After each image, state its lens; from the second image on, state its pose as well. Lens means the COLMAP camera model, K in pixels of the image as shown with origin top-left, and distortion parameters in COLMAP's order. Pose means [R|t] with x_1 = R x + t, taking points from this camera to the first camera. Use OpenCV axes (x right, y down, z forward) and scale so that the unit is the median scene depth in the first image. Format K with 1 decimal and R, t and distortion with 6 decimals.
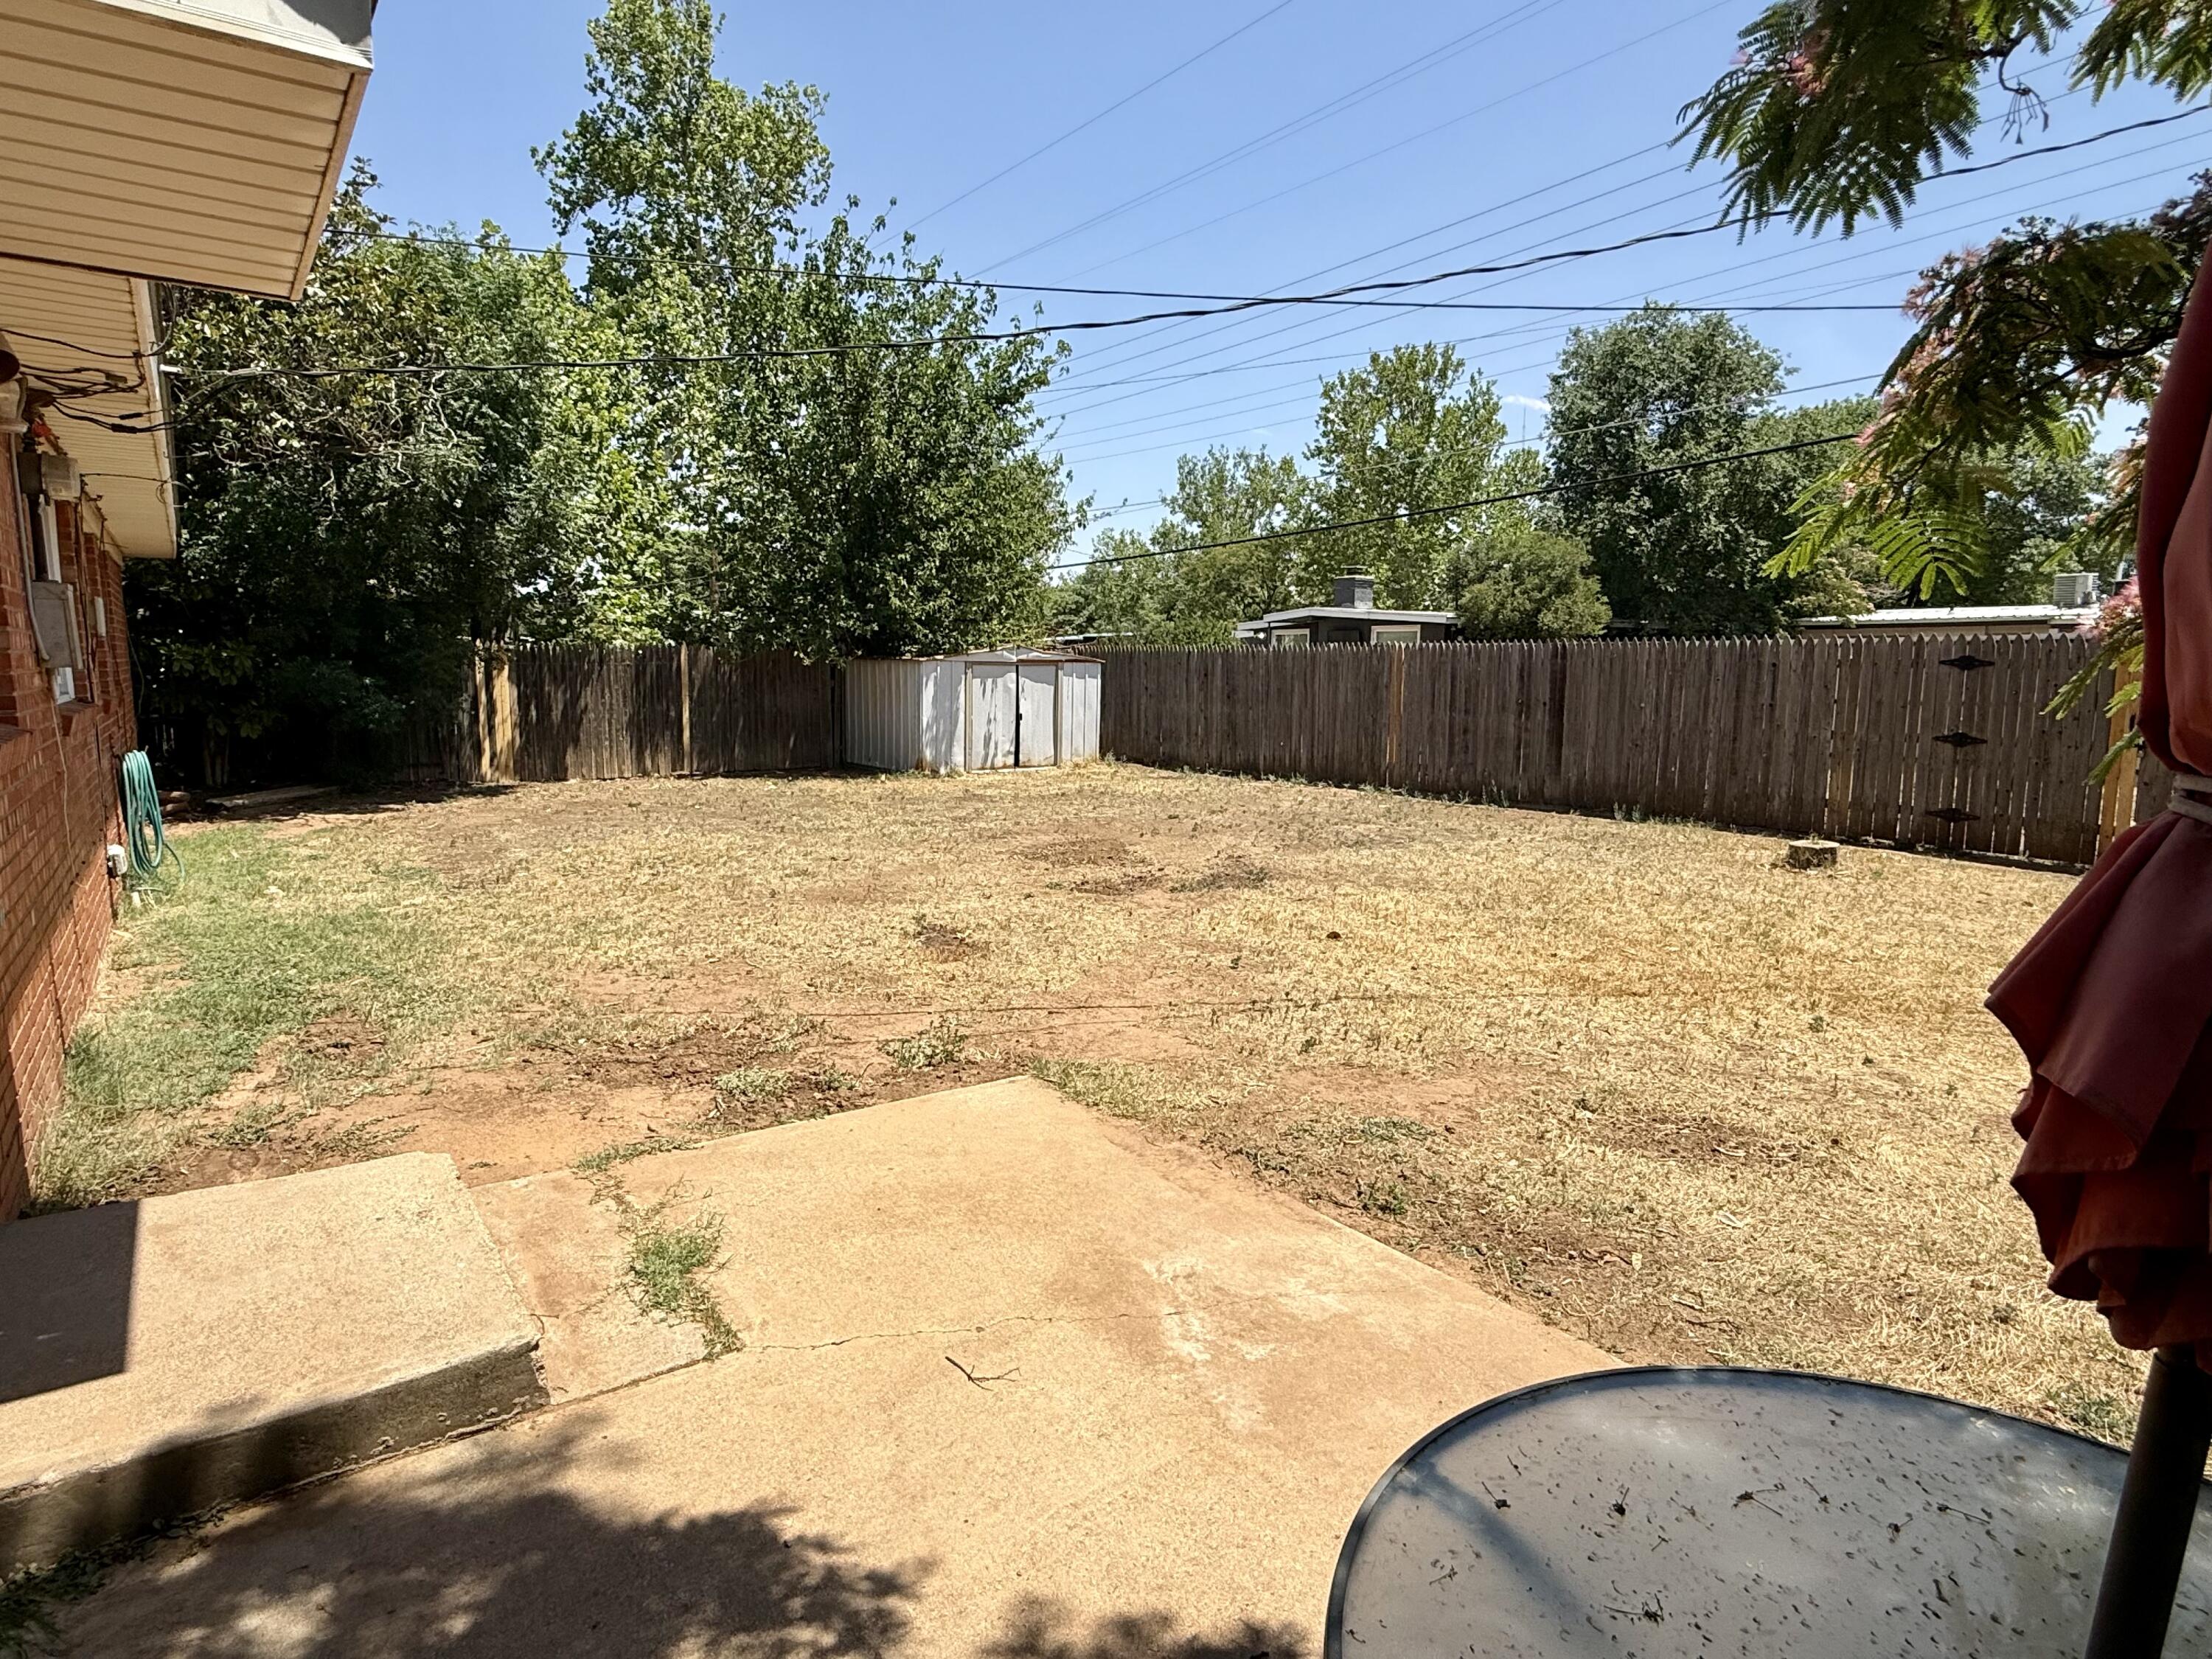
lens RADIAL K [[1237.6, 0, 1107.1], [0, 1237.6, 833.7], [0, 0, 1]] dist [-0.000197, -0.000250]
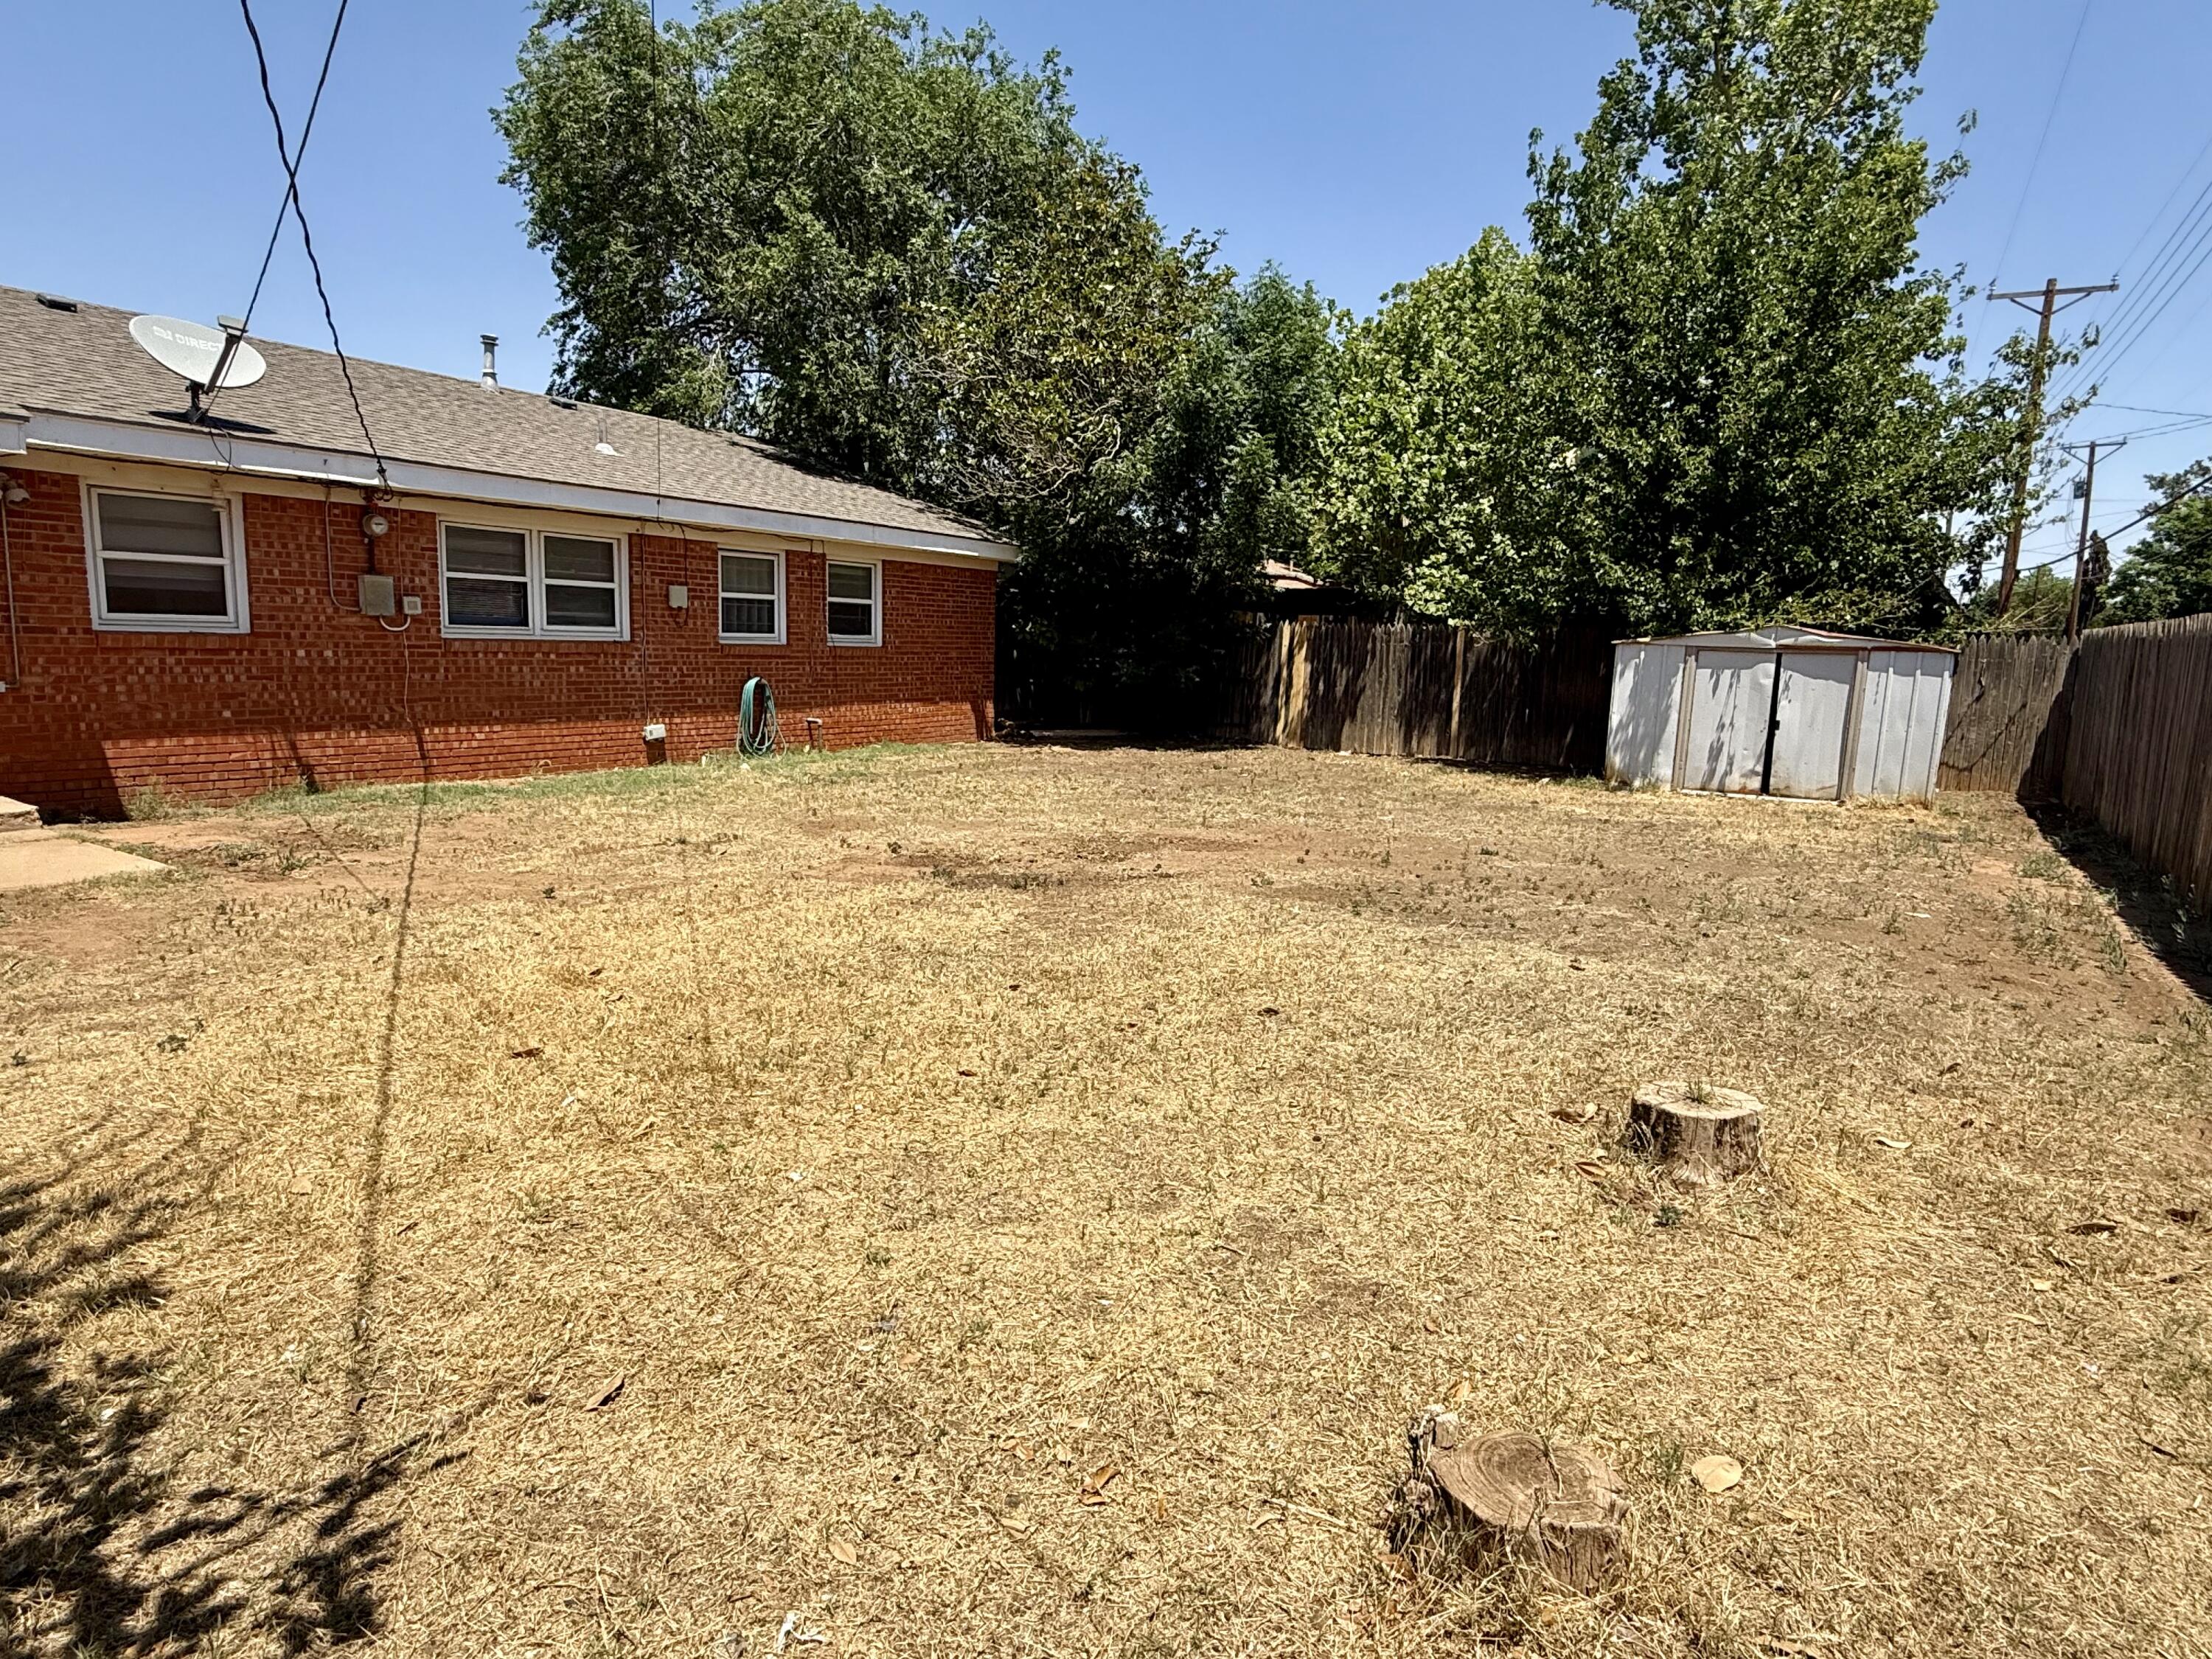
lens RADIAL K [[1237.6, 0, 1103.3], [0, 1237.6, 829.5], [0, 0, 1]] dist [-0.000197, -0.000250]
pose [[0.380778, 0.143599, -0.913448, 0.458164], [-0.151962, 0.984154, 0.091368, -0.041545], [0.912094, 0.104018, 0.396566, 0.371051]]
